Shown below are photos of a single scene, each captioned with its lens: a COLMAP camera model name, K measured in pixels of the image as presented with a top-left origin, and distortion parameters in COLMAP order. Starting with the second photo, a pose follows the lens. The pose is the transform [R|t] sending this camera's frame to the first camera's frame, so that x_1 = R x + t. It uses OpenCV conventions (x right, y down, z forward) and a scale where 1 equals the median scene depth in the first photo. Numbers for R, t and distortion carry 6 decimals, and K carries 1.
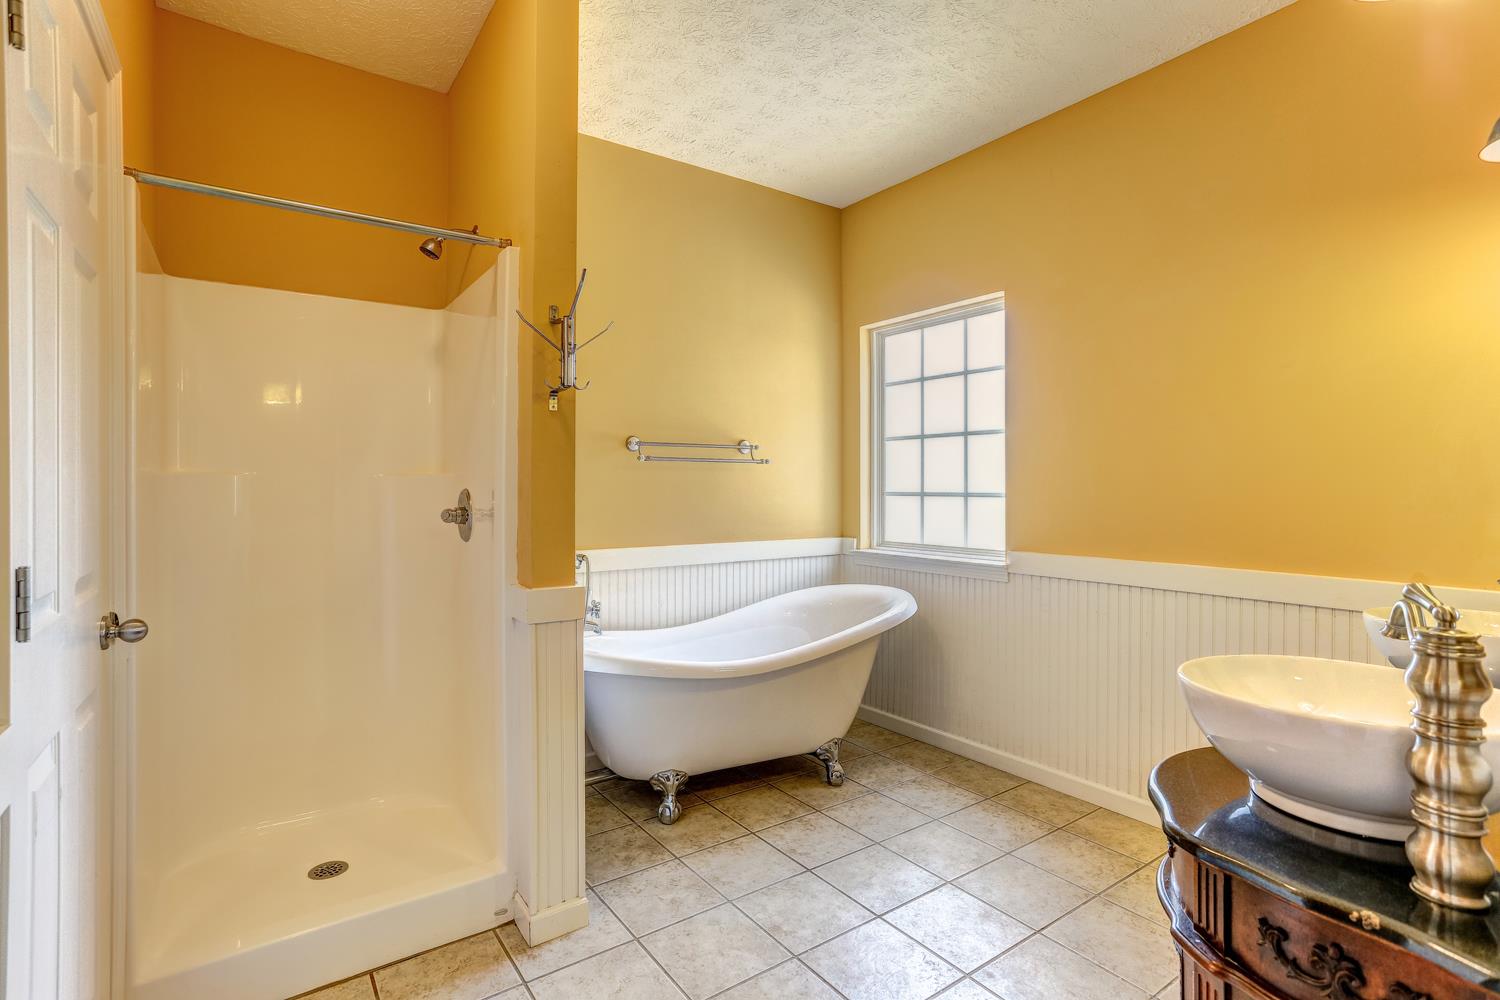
lens RADIAL K [[720.8, 0, 742.9], [0, 720.8, 497.6], [0, 0, 1]] dist [-0.045723, 0.024262]
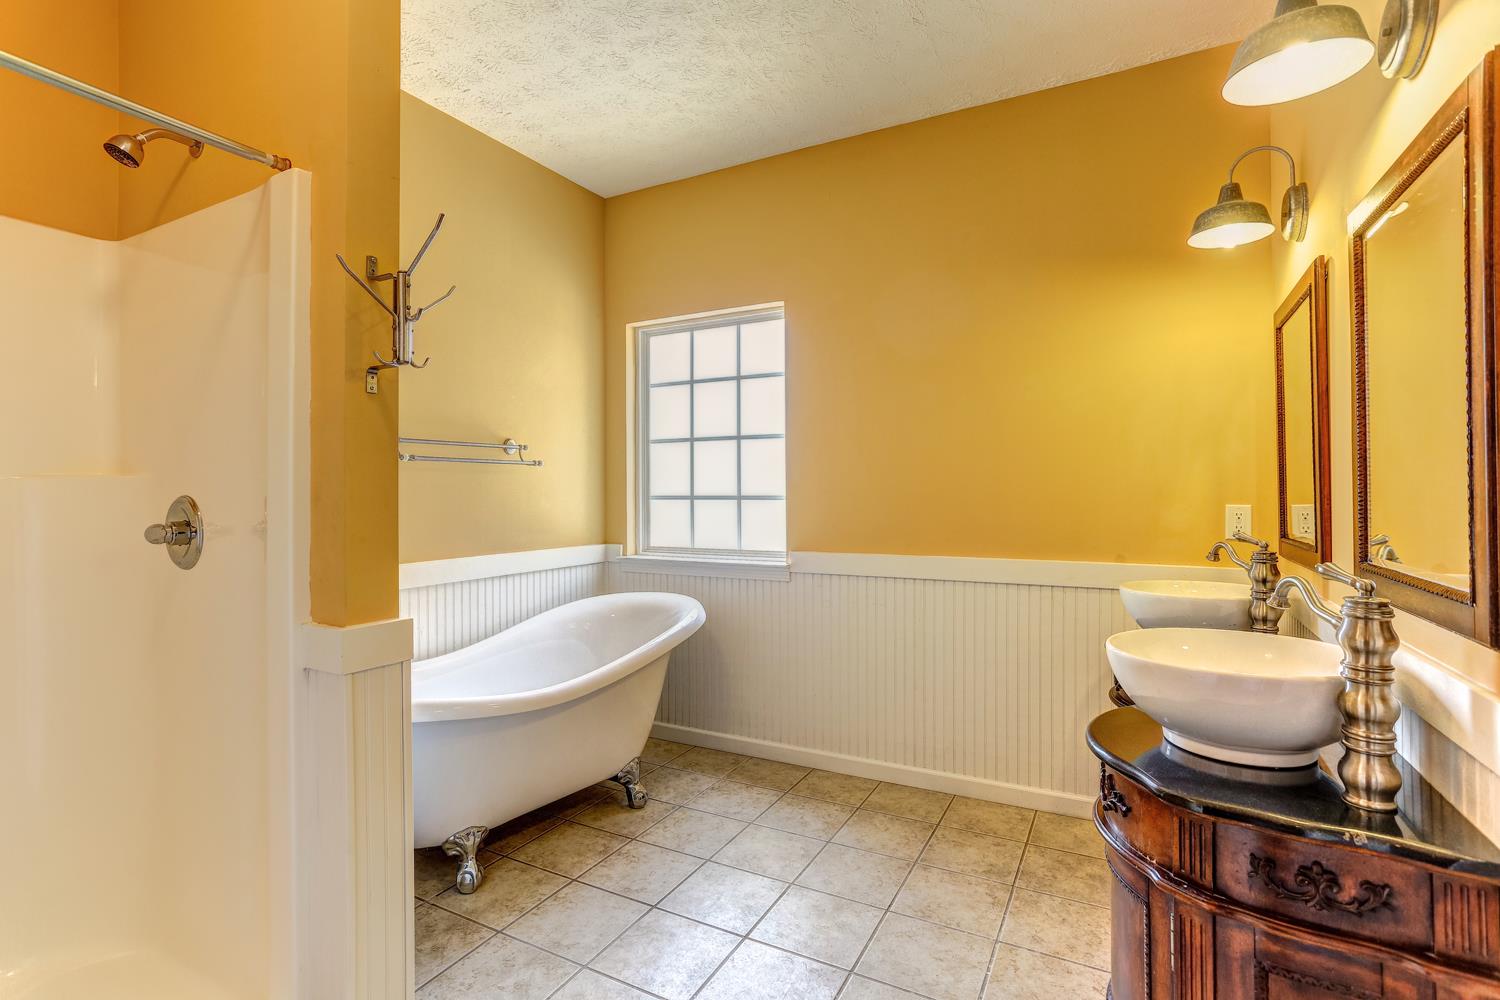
lens RADIAL K [[720.8, 0, 754.7], [0, 720.8, 496.3], [0, 0, 1]] dist [-0.045723, 0.024262]
pose [[0.895747, -0.009035, 0.444472, -0.171685], [0.012271, 0.999915, -0.004405, -0.001630], [-0.444394, 0.009400, 0.895782, 0.100531]]
